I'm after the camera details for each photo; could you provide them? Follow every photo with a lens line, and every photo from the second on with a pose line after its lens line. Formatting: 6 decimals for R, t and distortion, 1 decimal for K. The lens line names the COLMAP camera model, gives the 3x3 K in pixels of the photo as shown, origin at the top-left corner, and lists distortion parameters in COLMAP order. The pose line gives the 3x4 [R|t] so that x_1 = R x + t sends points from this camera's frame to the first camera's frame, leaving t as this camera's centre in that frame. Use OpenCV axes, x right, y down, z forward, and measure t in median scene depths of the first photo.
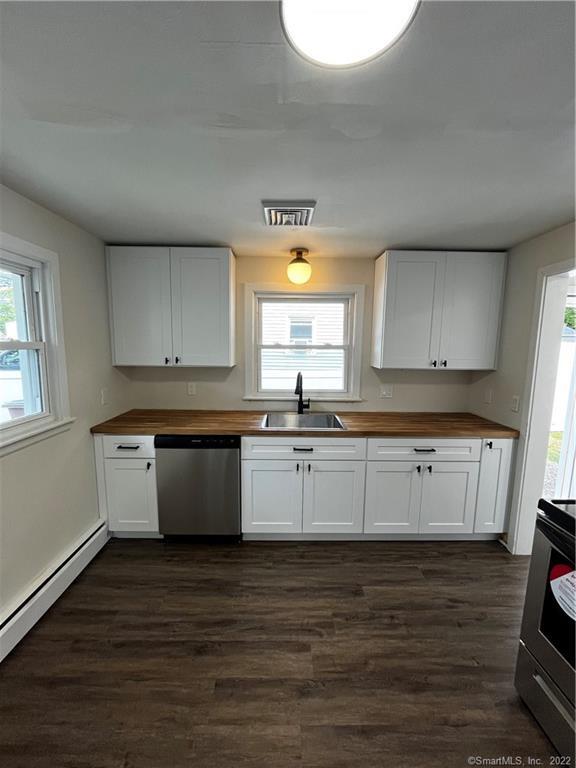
lens RADIAL K [[307.9, 0, 286.3], [0, 307.9, 383.9], [0, 0, 1]] dist [-0.001248, -0.000478]
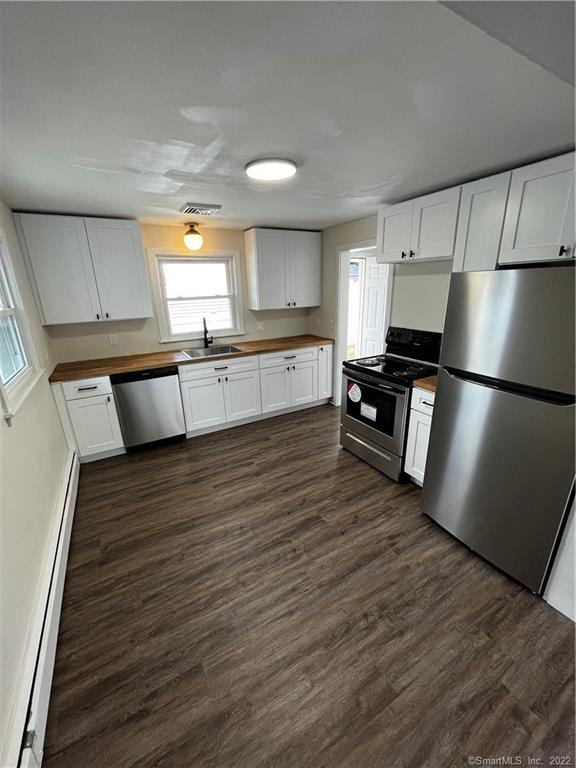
lens RADIAL K [[307.9, 0, 285.1], [0, 307.9, 381.5], [0, 0, 1]] dist [-0.001248, -0.000478]
pose [[0.874911, -0.178921, 0.450019, -0.358802], [0.100376, 0.976066, 0.192923, 0.014867], [-0.473766, -0.123619, 0.871931, -0.476173]]
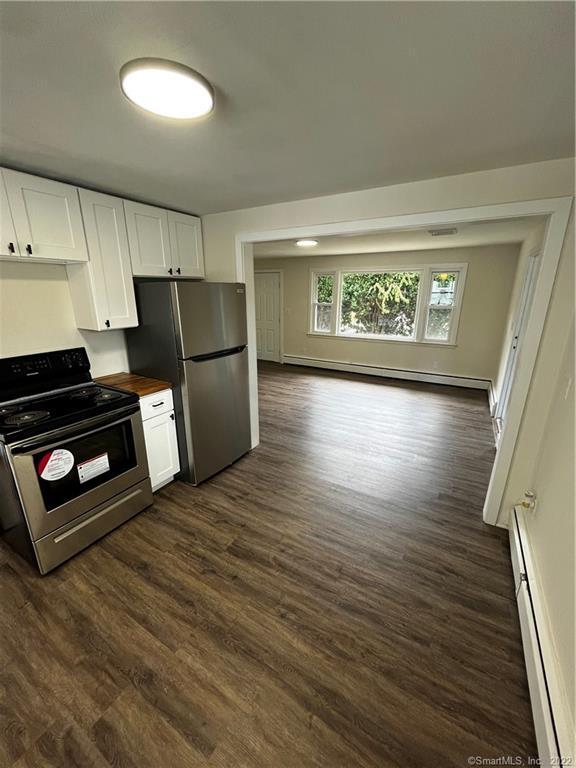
lens RADIAL K [[307.9, 0, 285.2], [0, 307.9, 382.1], [0, 0, 1]] dist [-0.001248, -0.000478]
pose [[-0.855656, -0.161939, 0.491556, -0.389467], [0.054163, 0.916551, 0.396233, -0.136262], [-0.514702, 0.365664, -0.775482, 0.720779]]
